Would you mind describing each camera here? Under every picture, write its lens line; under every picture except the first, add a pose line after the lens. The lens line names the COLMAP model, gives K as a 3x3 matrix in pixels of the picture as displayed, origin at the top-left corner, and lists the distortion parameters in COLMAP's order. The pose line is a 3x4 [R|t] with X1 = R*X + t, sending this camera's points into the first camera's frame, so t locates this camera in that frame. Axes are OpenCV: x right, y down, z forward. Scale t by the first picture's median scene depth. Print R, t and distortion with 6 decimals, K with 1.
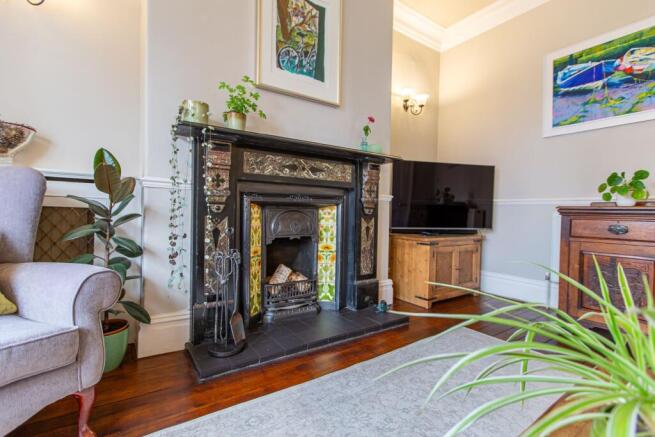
lens RADIAL K [[292.6, 0, 326.8], [0, 292.6, 219.7], [0, 0, 1]] dist [-0.005035, 0.000369]
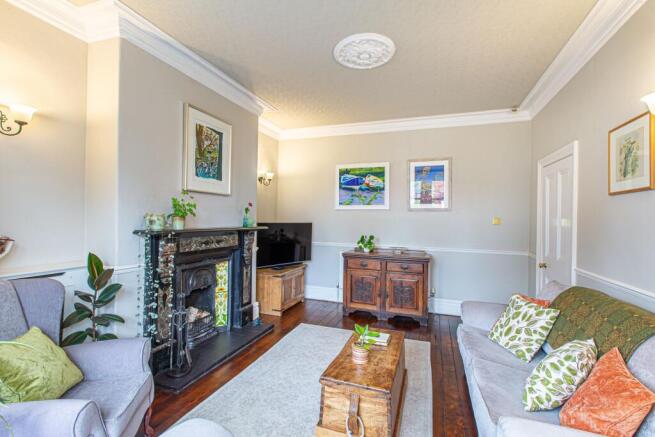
lens RADIAL K [[292.6, 0, 327.7], [0, 292.6, 217.6], [0, 0, 1]] dist [-0.005035, 0.000369]
pose [[0.802058, -0.004519, 0.597229, -0.452162], [0.007020, 0.999974, -0.001861, -0.263136], [-0.597205, 0.005685, 0.802069, -0.513338]]
